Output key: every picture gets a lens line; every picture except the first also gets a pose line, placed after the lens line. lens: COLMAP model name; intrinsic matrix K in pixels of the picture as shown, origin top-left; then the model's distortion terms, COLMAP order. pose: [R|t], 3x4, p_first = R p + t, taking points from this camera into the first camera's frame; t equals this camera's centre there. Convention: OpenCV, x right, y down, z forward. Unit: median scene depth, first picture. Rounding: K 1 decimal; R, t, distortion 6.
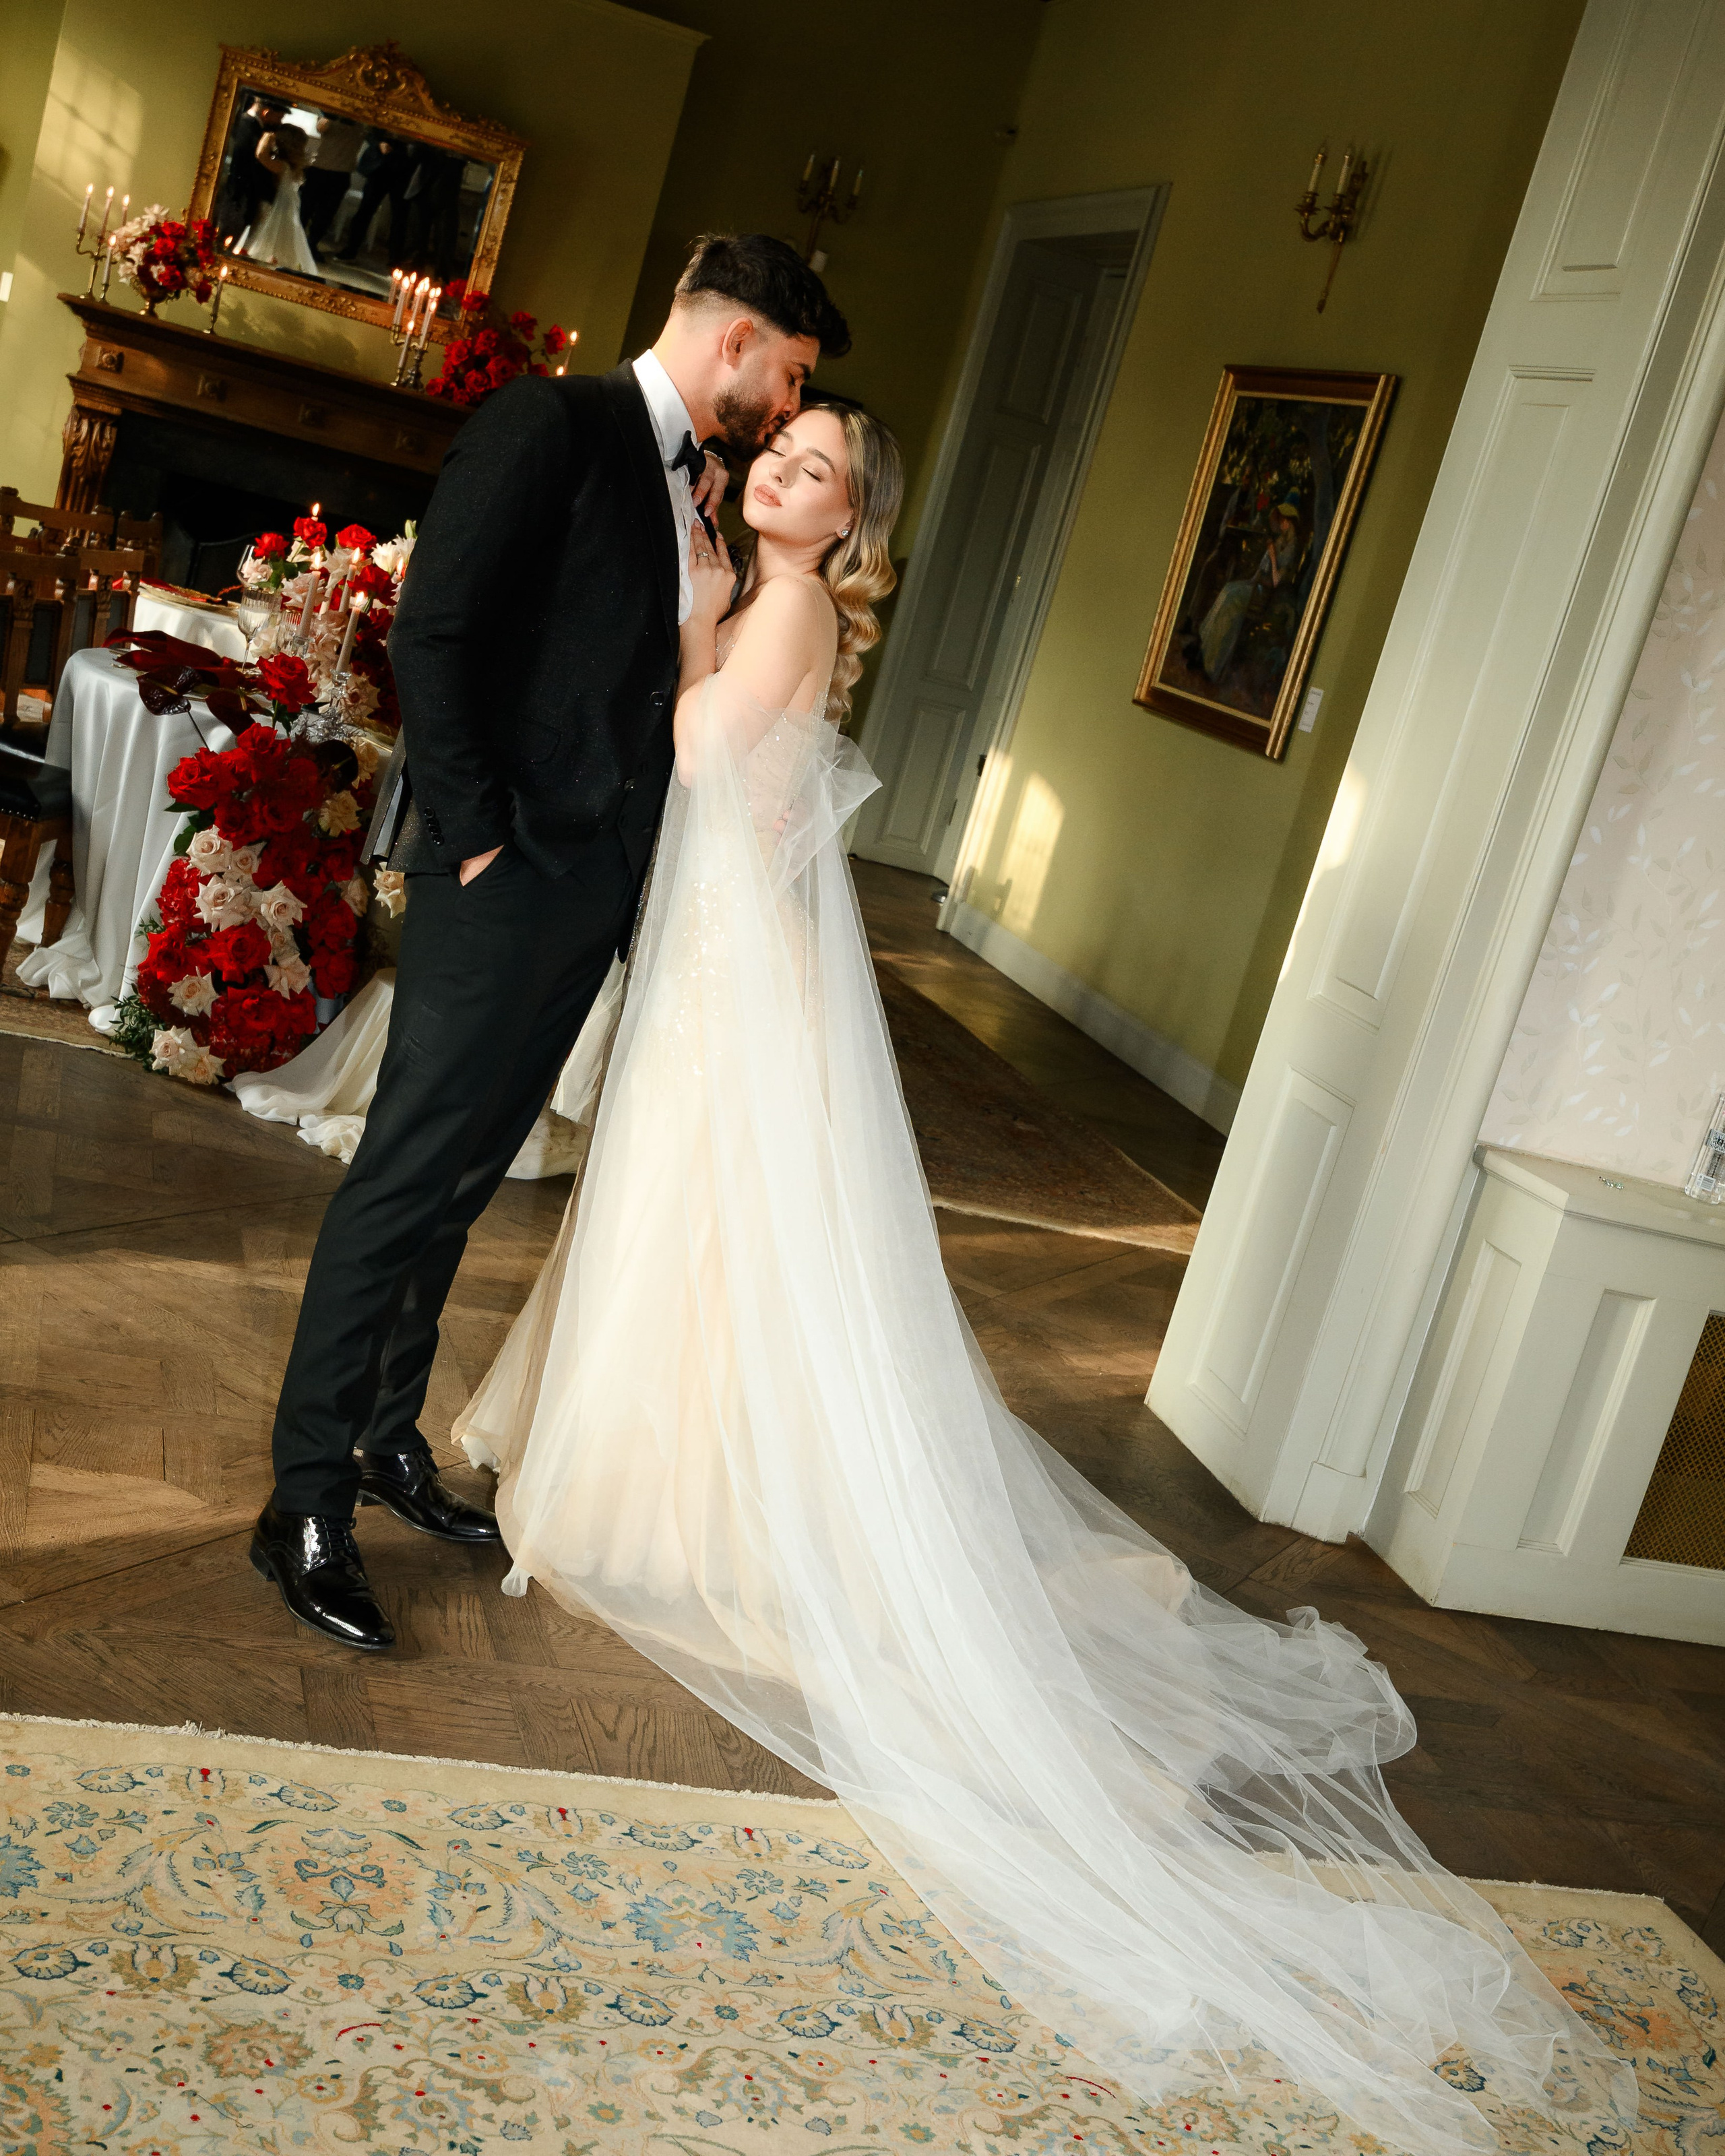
lens RADIAL K [[2526.5, 0, 860.8], [0, 2526.5, 1083.2], [0, 0, 1]] dist [-0.028428, 0.000000]
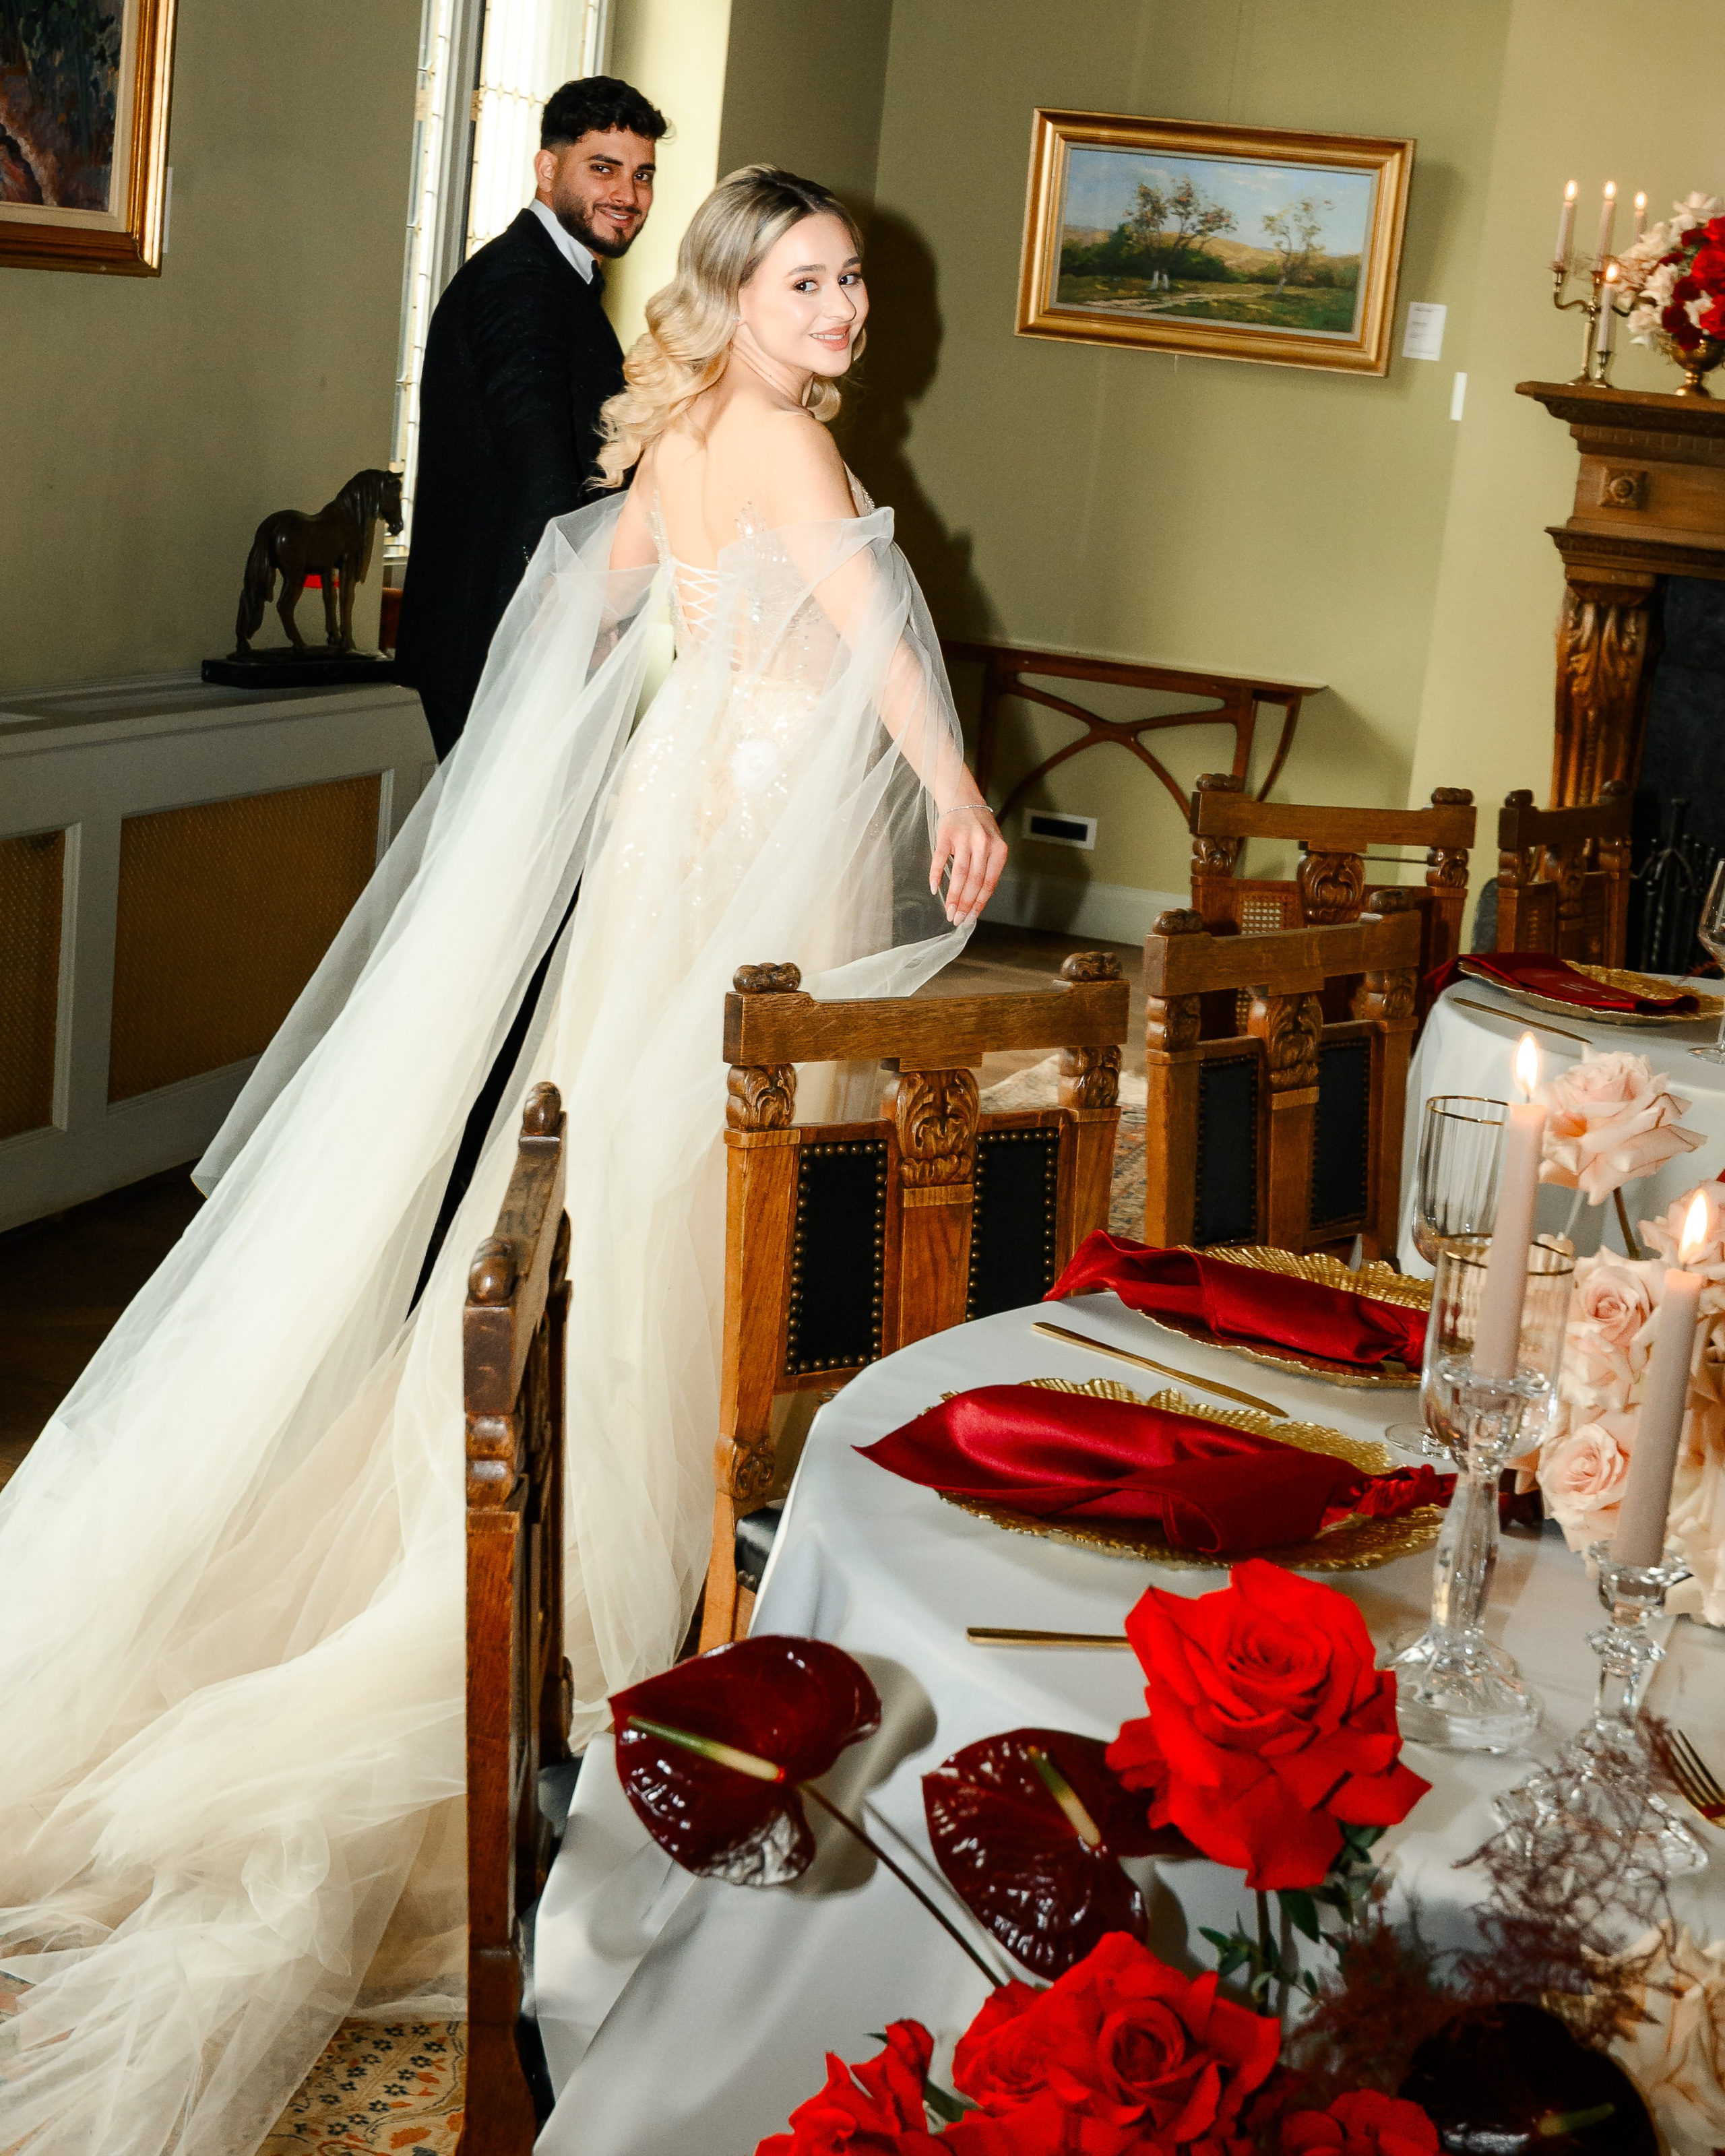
lens RADIAL K [[3130.4, 0, 818.2], [0, 3130.4, 884.4], [0, 0, 1]] dist [0.009441, 0.000000]
pose [[0.802373, -0.088563, -0.590215, -0.098544], [-0.014000, 0.985864, -0.166963, -0.178452], [0.596658, 0.142230, 0.789791, 0.749886]]
